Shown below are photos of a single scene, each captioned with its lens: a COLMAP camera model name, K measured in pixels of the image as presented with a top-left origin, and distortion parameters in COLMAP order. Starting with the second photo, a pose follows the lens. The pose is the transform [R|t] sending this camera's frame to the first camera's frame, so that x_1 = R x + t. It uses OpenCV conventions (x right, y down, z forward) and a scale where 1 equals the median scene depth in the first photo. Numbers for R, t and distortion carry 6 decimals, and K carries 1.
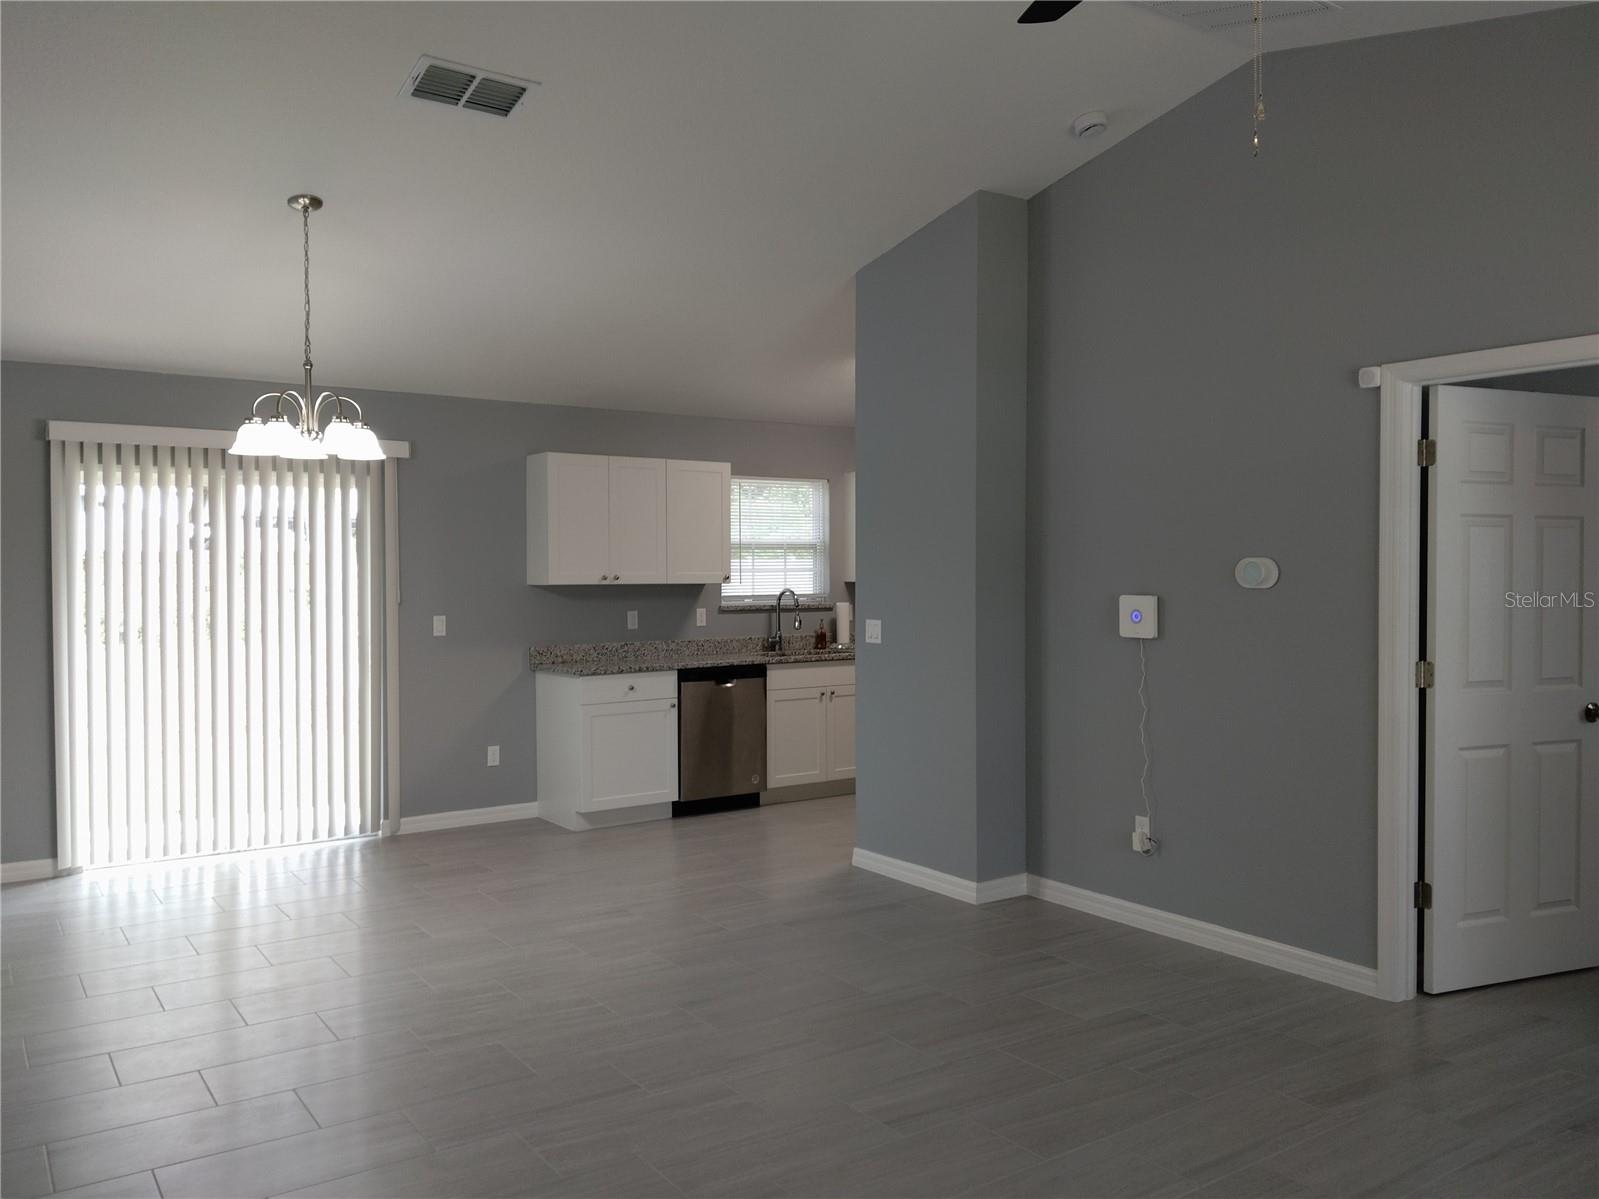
lens RADIAL K [[1254.8, 0, 794.5], [0, 1254.8, 593.9], [0, 0, 1]] dist [0.015840, -0.015863]
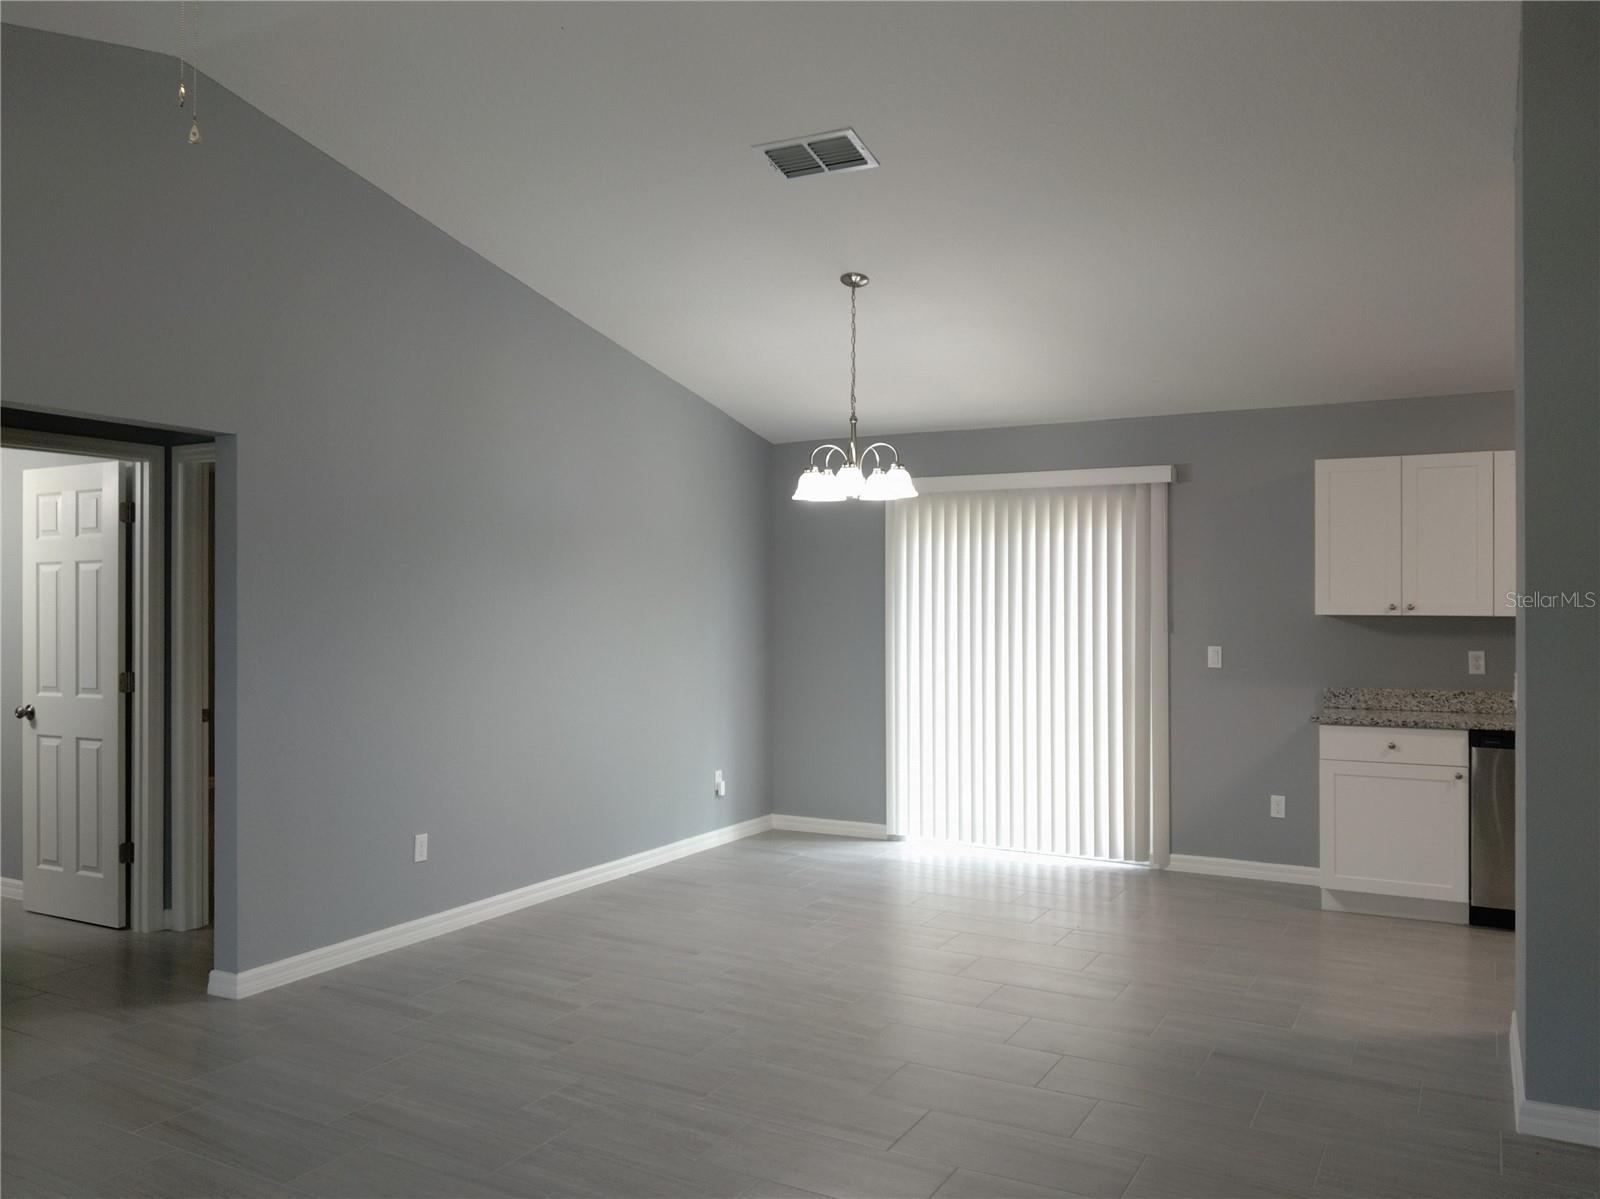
lens RADIAL K [[1255.6, 0, 795.0], [0, 1255.6, 598.2], [0, 0, 1]] dist [0.015840, -0.015863]
pose [[0.422663, 0.002621, -0.906283, 0.431349], [-0.018954, 0.999803, -0.005948, -0.006814], [0.906089, 0.019691, 0.422629, 0.317815]]
